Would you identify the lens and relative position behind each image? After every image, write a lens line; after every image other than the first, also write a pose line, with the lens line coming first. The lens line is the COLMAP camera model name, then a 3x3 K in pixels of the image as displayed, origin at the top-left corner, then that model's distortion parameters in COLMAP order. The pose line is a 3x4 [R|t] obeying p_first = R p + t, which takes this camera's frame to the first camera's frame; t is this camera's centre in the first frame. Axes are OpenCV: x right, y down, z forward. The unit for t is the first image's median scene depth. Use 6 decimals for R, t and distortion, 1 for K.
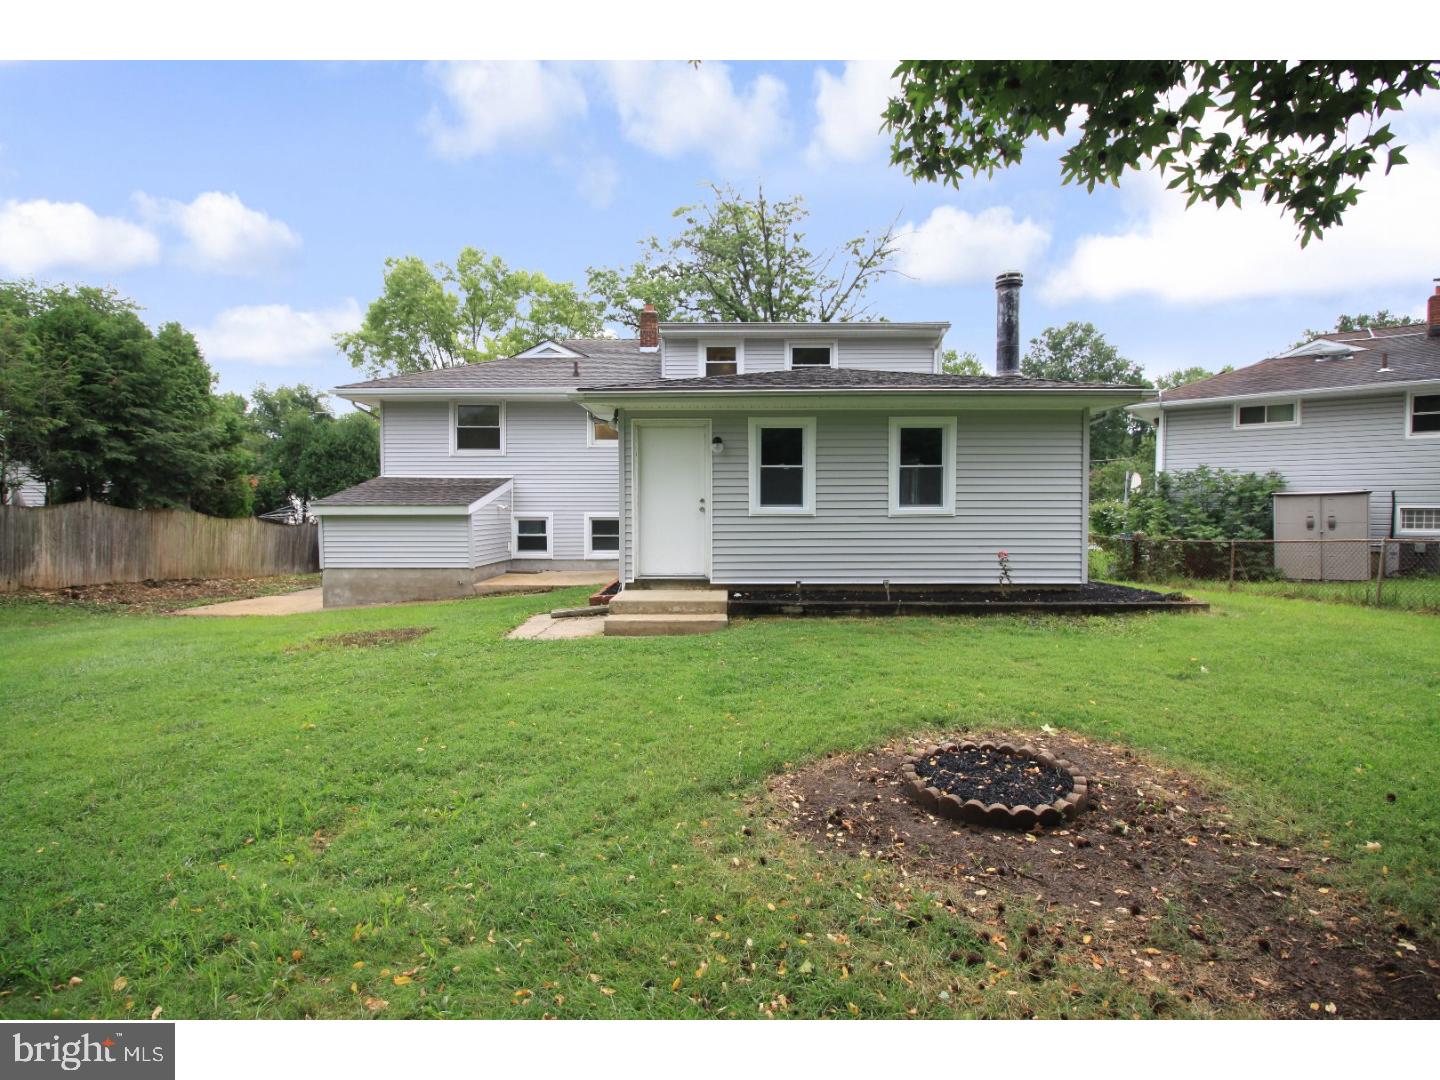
lens RADIAL K [[677.2, 0, 715.3], [0, 677.2, 523.0], [0, 0, 1]] dist [0.001798, -0.010866]
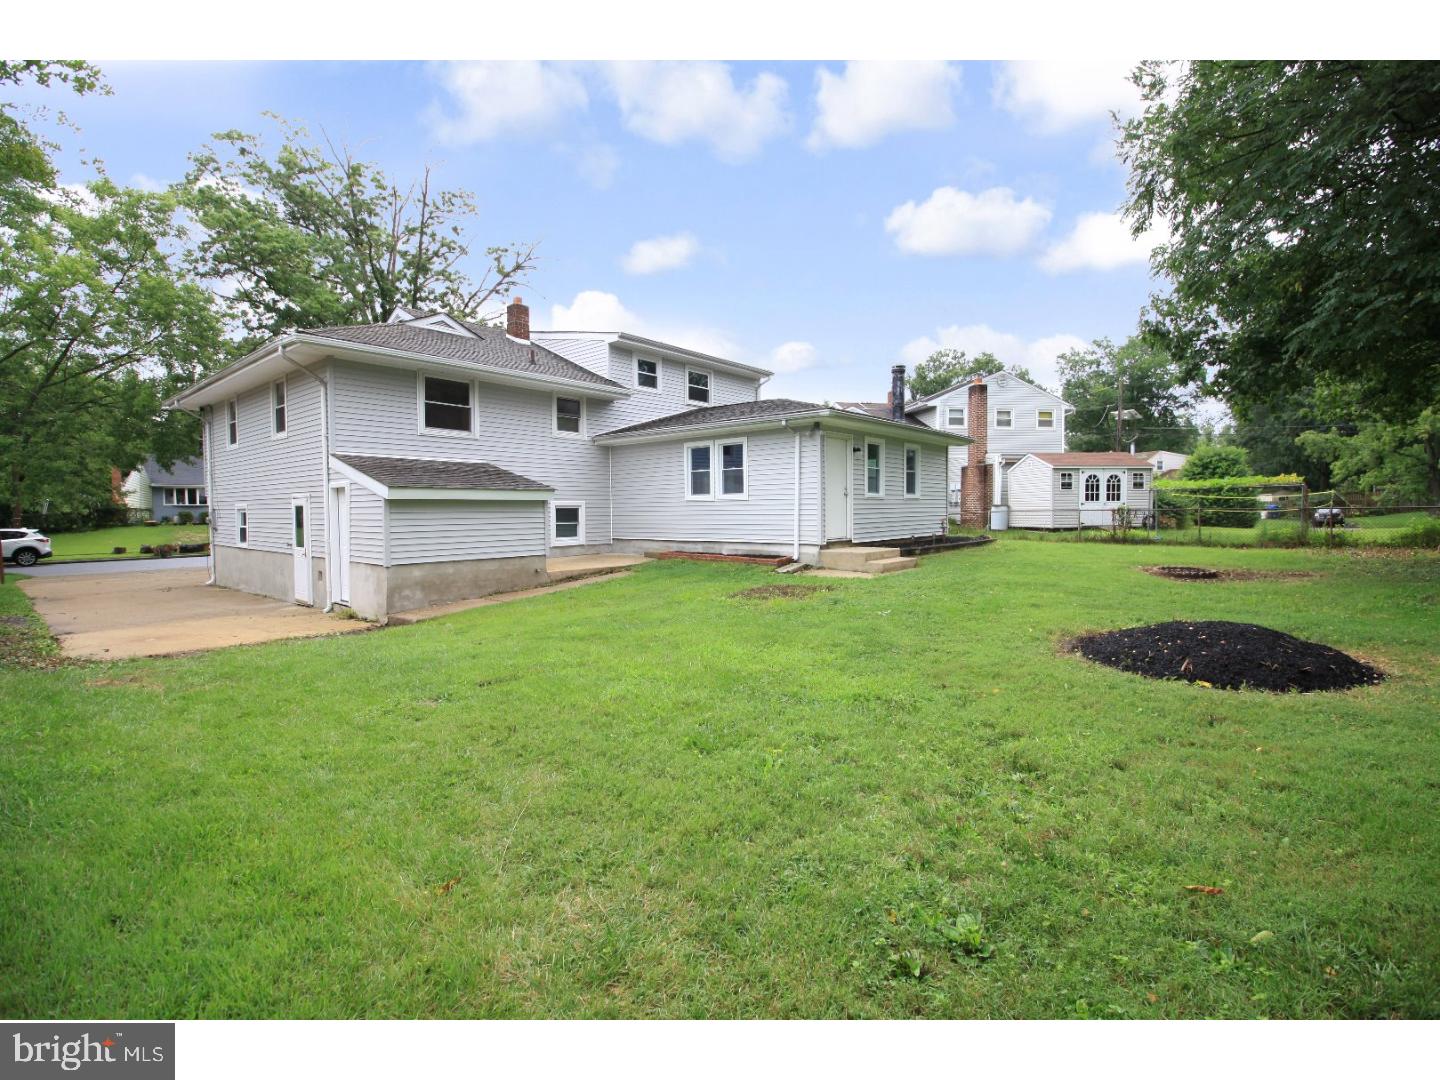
lens RADIAL K [[677.2, 0, 715.3], [0, 677.2, 523.0], [0, 0, 1]] dist [0.001798, -0.010866]
pose [[0.630119, -0.019981, 0.776241, -0.855957], [0.020563, 0.999748, 0.009042, 0.014466], [-0.776226, 0.010264, 0.630371, 0.167603]]
